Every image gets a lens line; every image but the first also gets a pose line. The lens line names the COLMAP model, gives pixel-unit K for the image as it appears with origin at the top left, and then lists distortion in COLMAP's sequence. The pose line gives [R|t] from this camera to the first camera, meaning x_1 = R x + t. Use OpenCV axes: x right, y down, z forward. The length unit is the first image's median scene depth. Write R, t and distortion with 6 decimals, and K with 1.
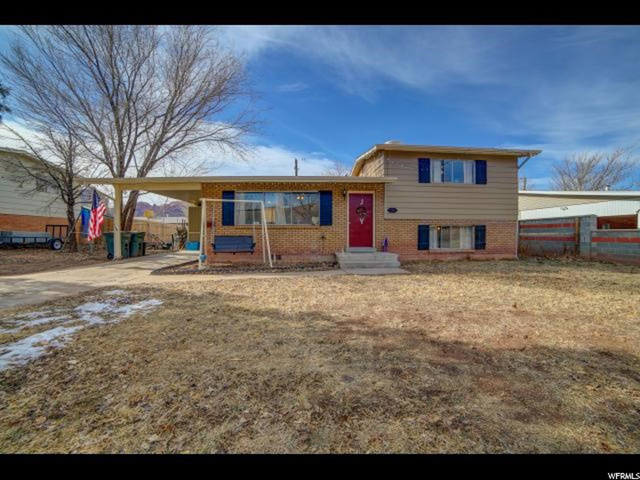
lens RADIAL K [[262.4, 0, 317.2], [0, 262.4, 239.8], [0, 0, 1]] dist [-0.109795, 0.039738]
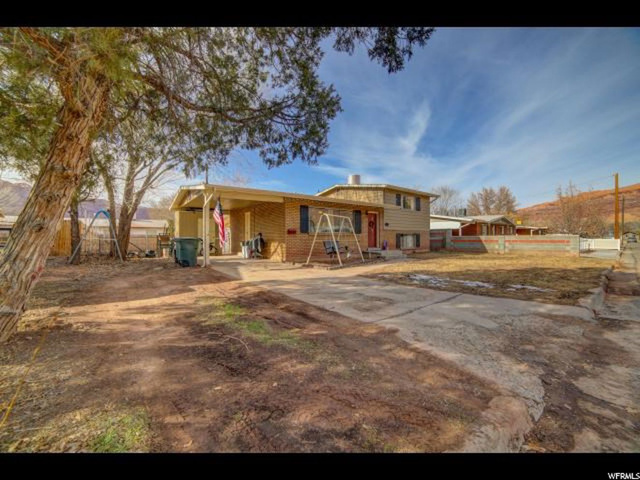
lens RADIAL K [[262.4, 0, 317.2], [0, 262.4, 239.8], [0, 0, 1]] dist [-0.109795, 0.039738]
pose [[0.808407, -0.007922, 0.588570, -1.027439], [0.017250, 0.999799, -0.010237, -0.007224], [-0.588371, 0.018429, 0.808381, -0.071326]]
